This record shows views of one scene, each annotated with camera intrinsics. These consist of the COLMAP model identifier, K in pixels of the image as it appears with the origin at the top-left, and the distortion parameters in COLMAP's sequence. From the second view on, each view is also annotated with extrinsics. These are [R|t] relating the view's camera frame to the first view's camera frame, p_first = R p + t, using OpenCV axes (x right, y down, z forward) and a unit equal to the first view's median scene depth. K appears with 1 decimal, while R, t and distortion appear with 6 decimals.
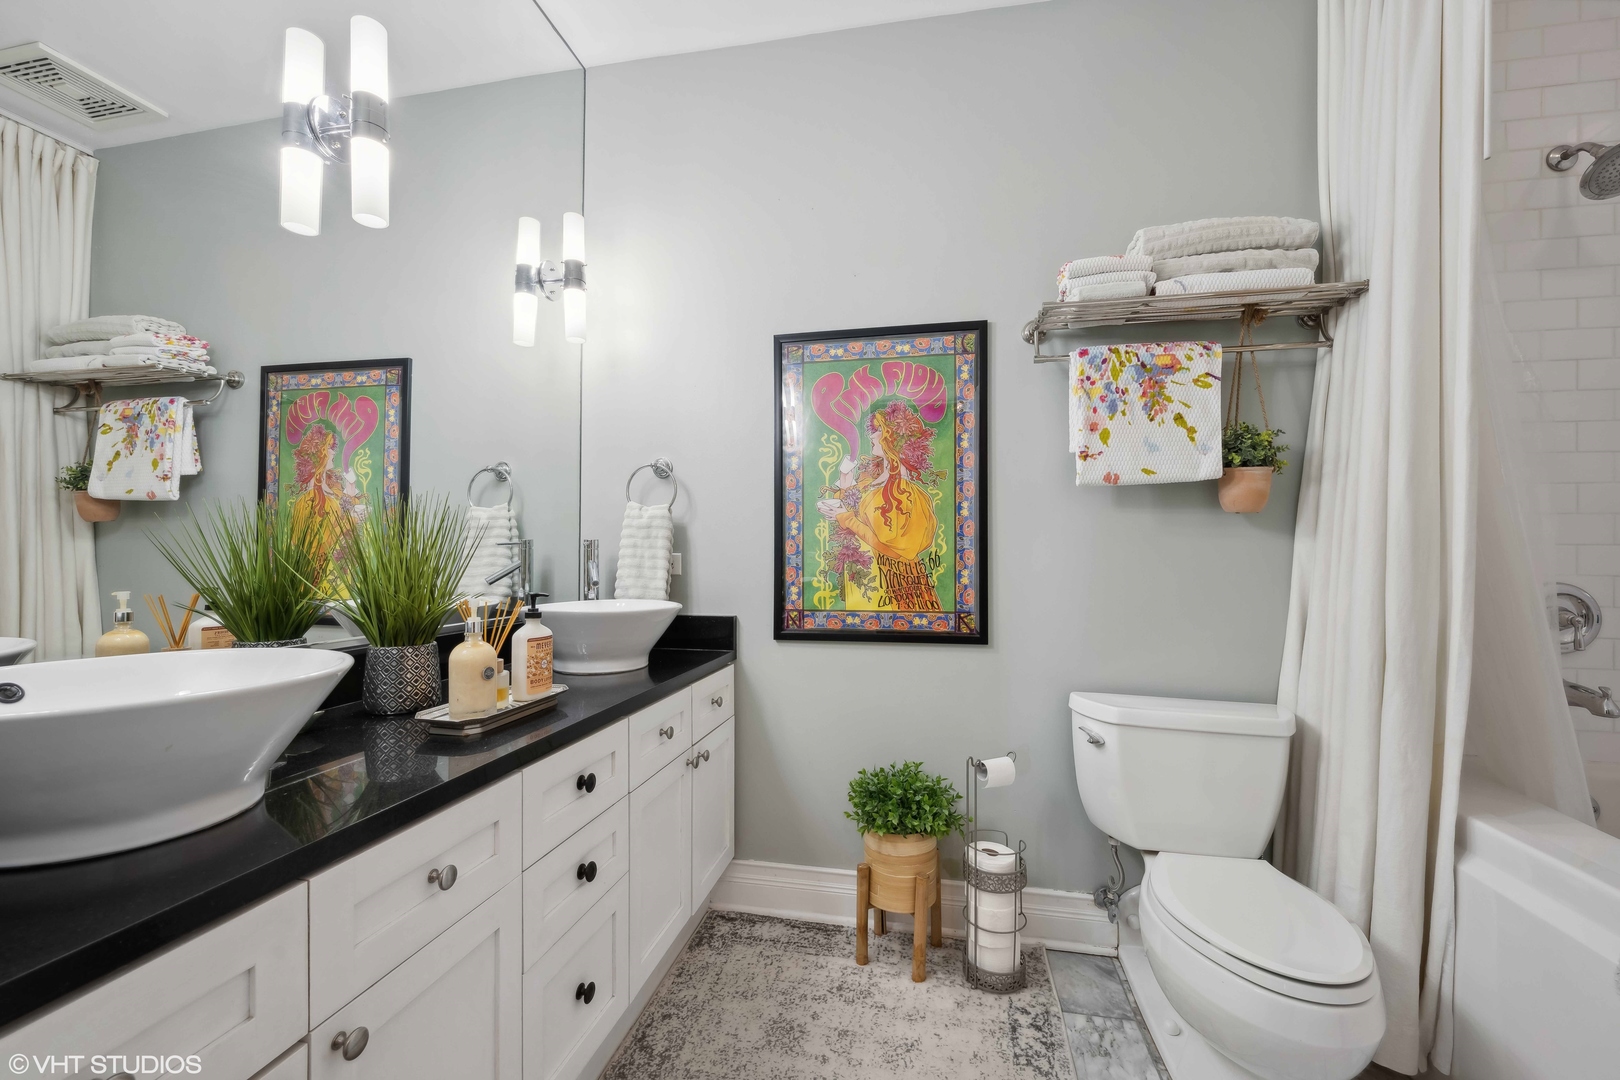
lens RADIAL K [[642.6, 0, 814.6], [0, 642.6, 544.6], [0, 0, 1]] dist [-0.001691, 0.000057]
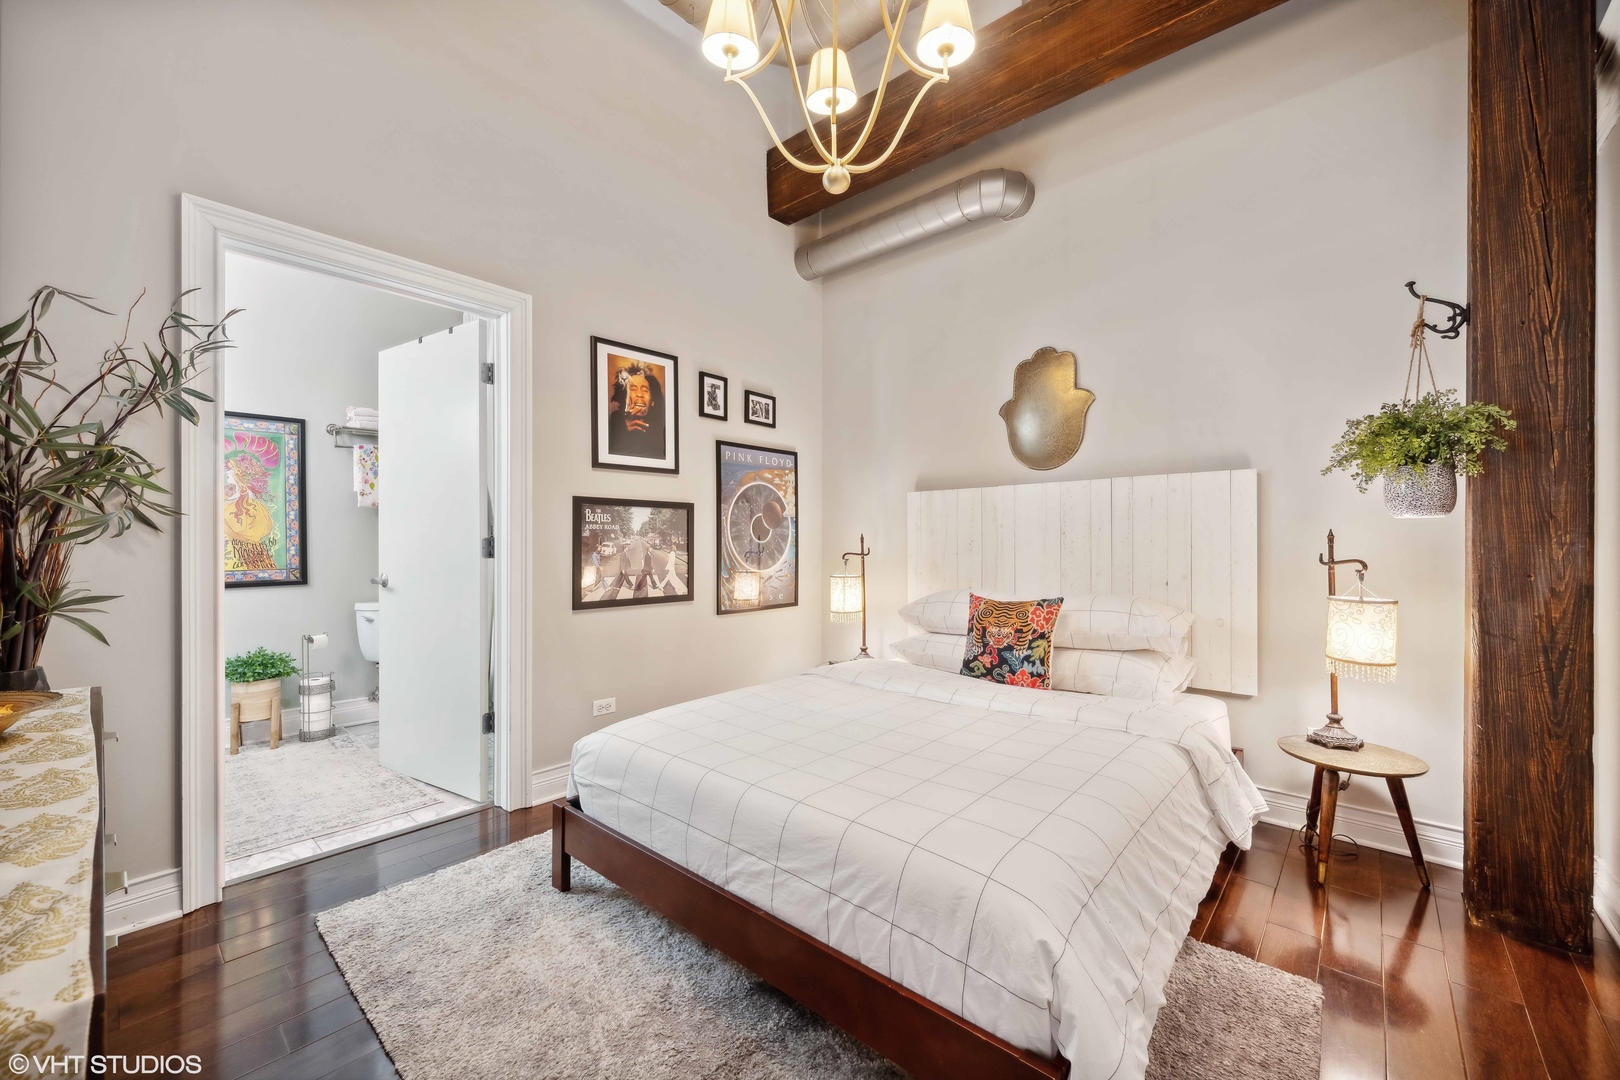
lens RADIAL K [[642.6, 0, 814.6], [0, 642.6, 544.6], [0, 0, 1]] dist [-0.001691, 0.000057]
pose [[0.486732, -0.009096, 0.873504, -0.690188], [-0.000699, 0.999941, 0.010802, 0.010782], [-0.873551, -0.005868, 0.486697, -1.317466]]
